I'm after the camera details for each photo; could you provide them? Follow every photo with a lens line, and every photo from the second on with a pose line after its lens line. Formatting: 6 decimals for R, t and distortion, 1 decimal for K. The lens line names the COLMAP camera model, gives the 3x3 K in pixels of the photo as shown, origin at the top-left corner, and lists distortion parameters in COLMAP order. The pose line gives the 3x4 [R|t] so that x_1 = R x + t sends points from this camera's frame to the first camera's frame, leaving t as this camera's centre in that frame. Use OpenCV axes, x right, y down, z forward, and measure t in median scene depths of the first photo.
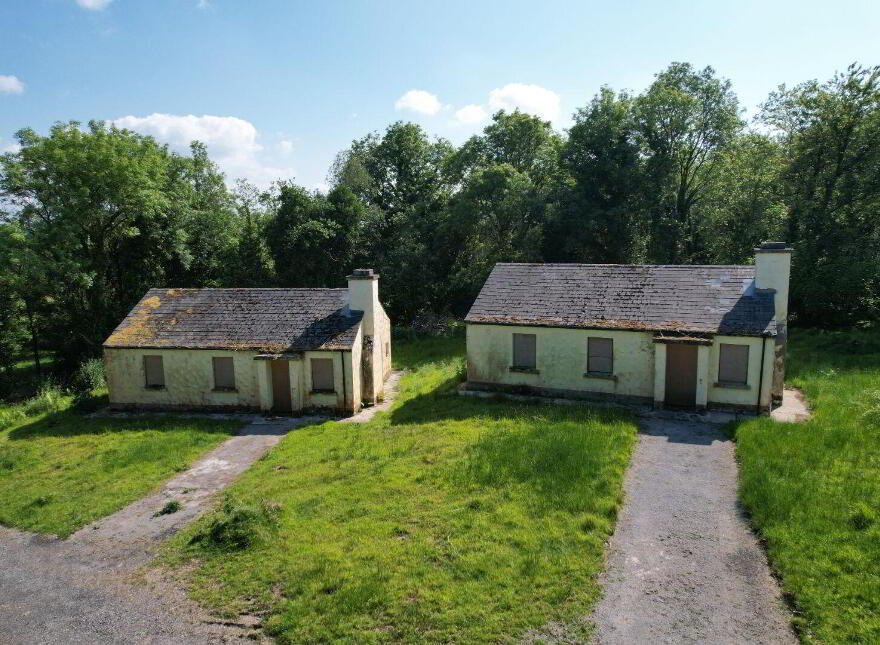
lens RADIAL K [[621.2, 0, 440.0], [0, 621.2, 322.5], [0, 0, 1]] dist [-0.073703, 0.068388]
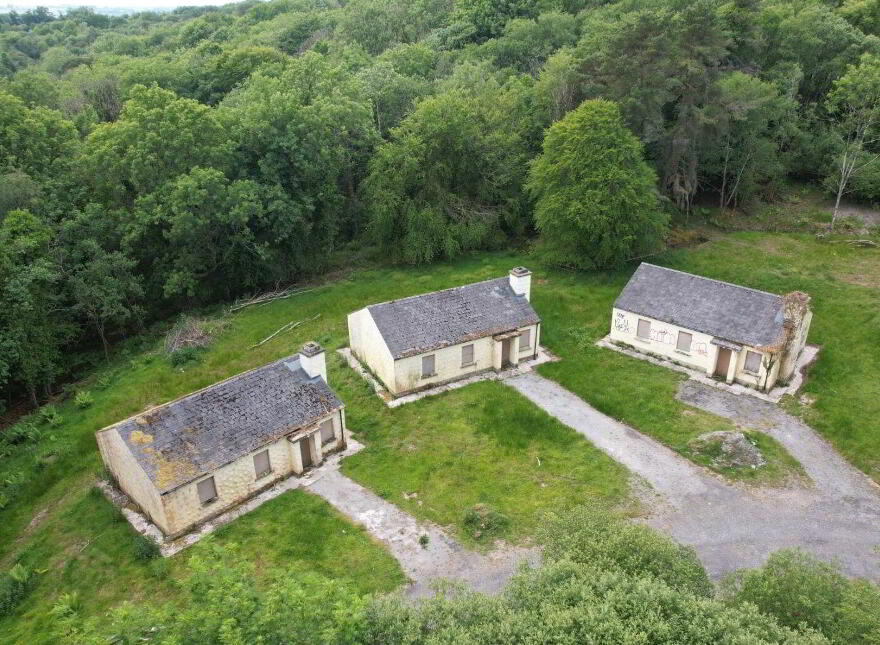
lens RADIAL K [[621.2, 0, 440.0], [0, 621.2, 322.5], [0, 0, 1]] dist [-0.073703, 0.068388]
pose [[0.591857, -0.312109, 0.743165, -1.145679], [0.129183, 0.946802, 0.294750, -0.600523], [-0.795624, -0.078446, 0.600690, -0.030525]]
